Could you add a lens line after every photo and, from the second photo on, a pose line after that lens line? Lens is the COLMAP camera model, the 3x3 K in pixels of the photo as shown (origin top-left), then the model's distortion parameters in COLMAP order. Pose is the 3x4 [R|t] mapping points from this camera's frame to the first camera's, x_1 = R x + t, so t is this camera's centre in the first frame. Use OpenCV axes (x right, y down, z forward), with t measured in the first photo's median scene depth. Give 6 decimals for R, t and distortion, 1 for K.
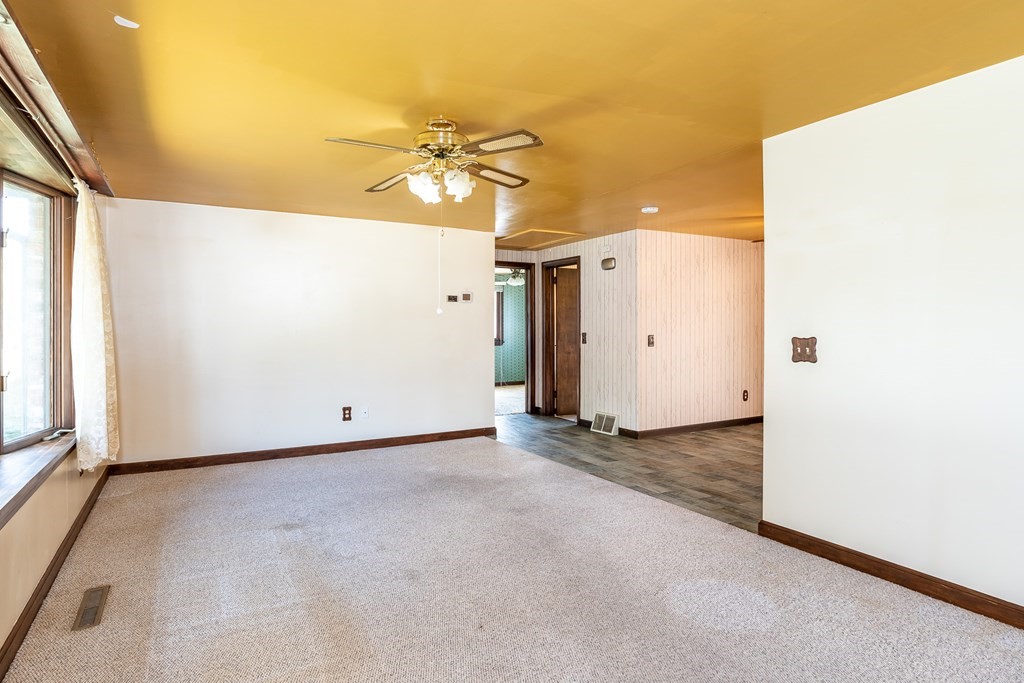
lens RADIAL K [[576.7, 0, 509.8], [0, 576.7, 327.9], [0, 0, 1]] dist [-0.000921, -0.000485]
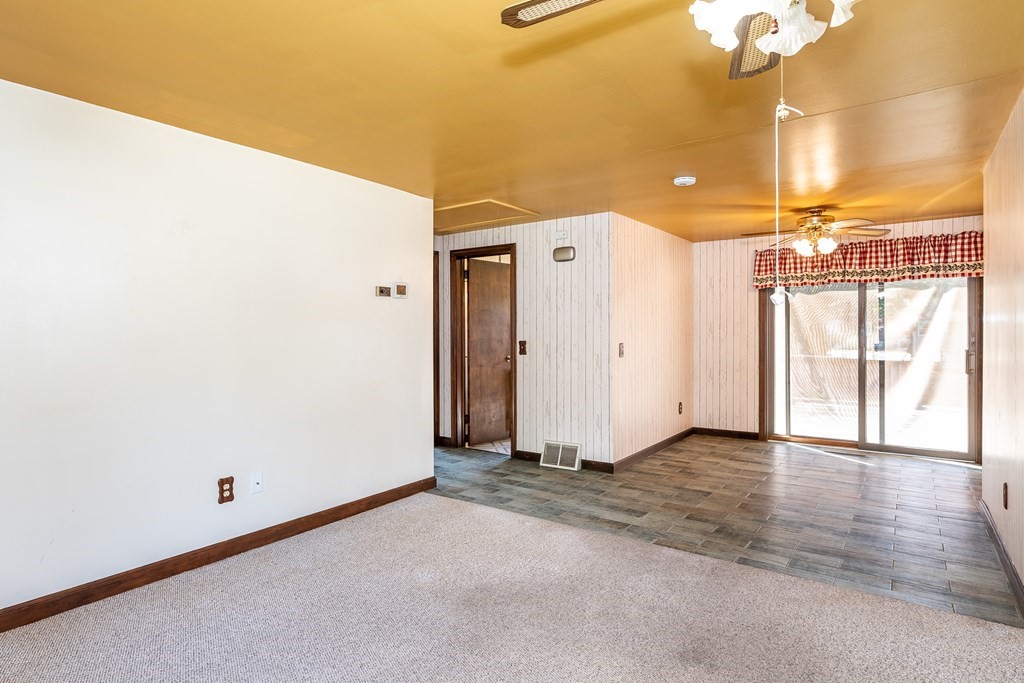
lens RADIAL K [[560.5, 0, 512.7], [0, 560.5, 333.7], [0, 0, 1]] dist [-0.000933, -0.000711]
pose [[0.908438, -0.003470, 0.418006, -0.221456], [0.003130, 0.999994, 0.001499, -0.002834], [-0.418009, -0.000053, 0.908443, 0.334754]]
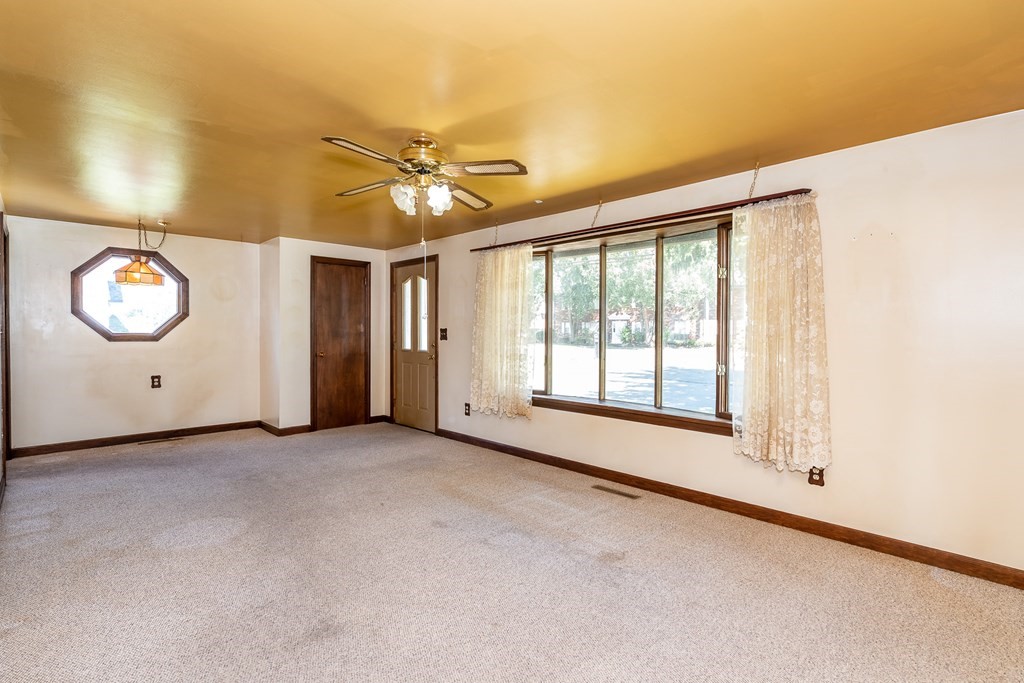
lens RADIAL K [[485.6, 0, 530.1], [0, 485.6, 341.6], [0, 0, 1]] dist [0.000325, 0.000170]
pose [[-0.963933, 0.003515, -0.266122, -0.032905], [-0.003692, 0.999640, 0.026579, -0.004440], [0.266119, 0.026603, -0.963573, 0.909869]]
